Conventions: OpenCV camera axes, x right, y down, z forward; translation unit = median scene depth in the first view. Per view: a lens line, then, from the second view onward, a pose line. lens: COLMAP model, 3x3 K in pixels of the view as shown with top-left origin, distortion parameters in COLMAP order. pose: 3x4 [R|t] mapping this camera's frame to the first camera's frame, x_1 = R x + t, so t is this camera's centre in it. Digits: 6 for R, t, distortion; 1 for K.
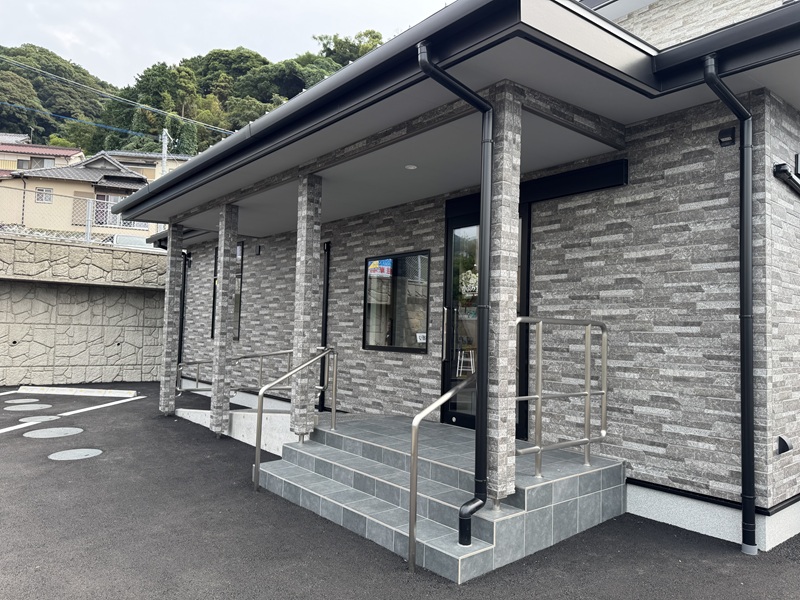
lens RADIAL K [[571.9, 0, 400.0], [0, 571.9, 300.0], [0, 0, 1]] dist [0.034681, -0.000754]
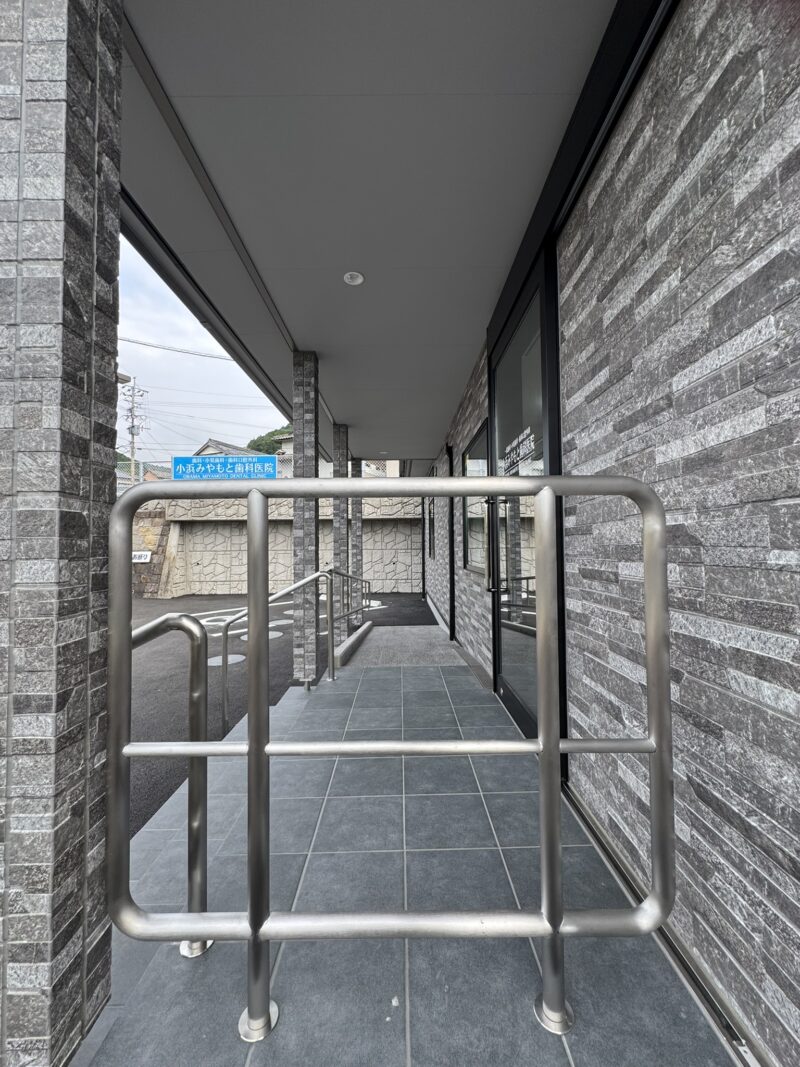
lens RADIAL K [[430.6, 0, 400.0], [0, 430.6, 533.5], [0, 0, 1]] dist [-0.000147, -0.000053]
pose [[0.770721, -0.059991, -0.634343, 0.144399], [0.069770, 0.997517, -0.009567, 0.021477], [0.633342, -0.036885, 0.772993, 0.284962]]
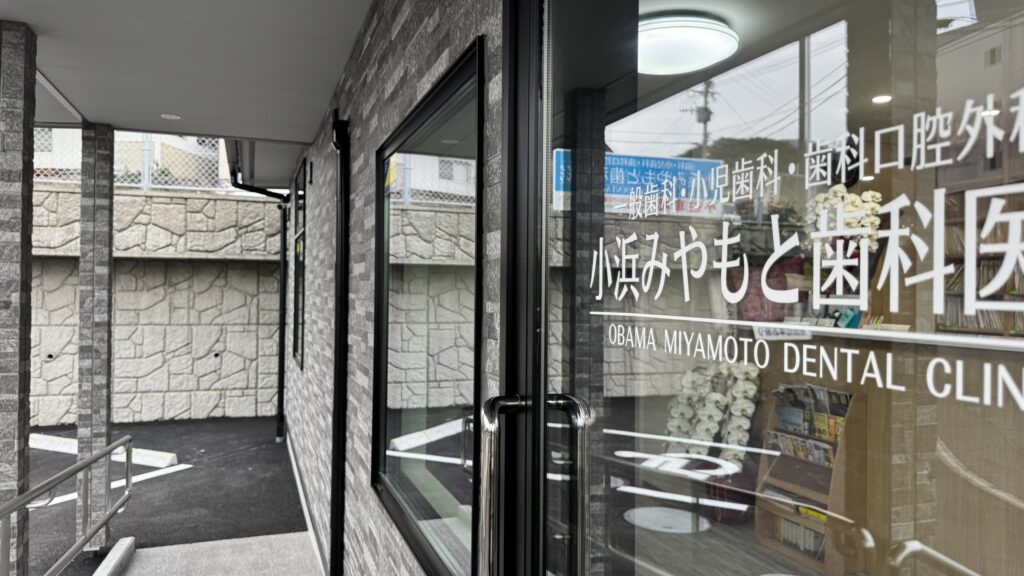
lens RADIAL K [[737.3, 0, 512.0], [0, 737.3, 288.0], [0, 0, 1]] dist [0.000401, -0.001307]
pose [[0.940128, -0.021272, -0.340158, 0.068614], [0.035903, 0.998678, 0.036777, -0.010834], [0.338926, -0.046787, 0.939649, 0.409170]]
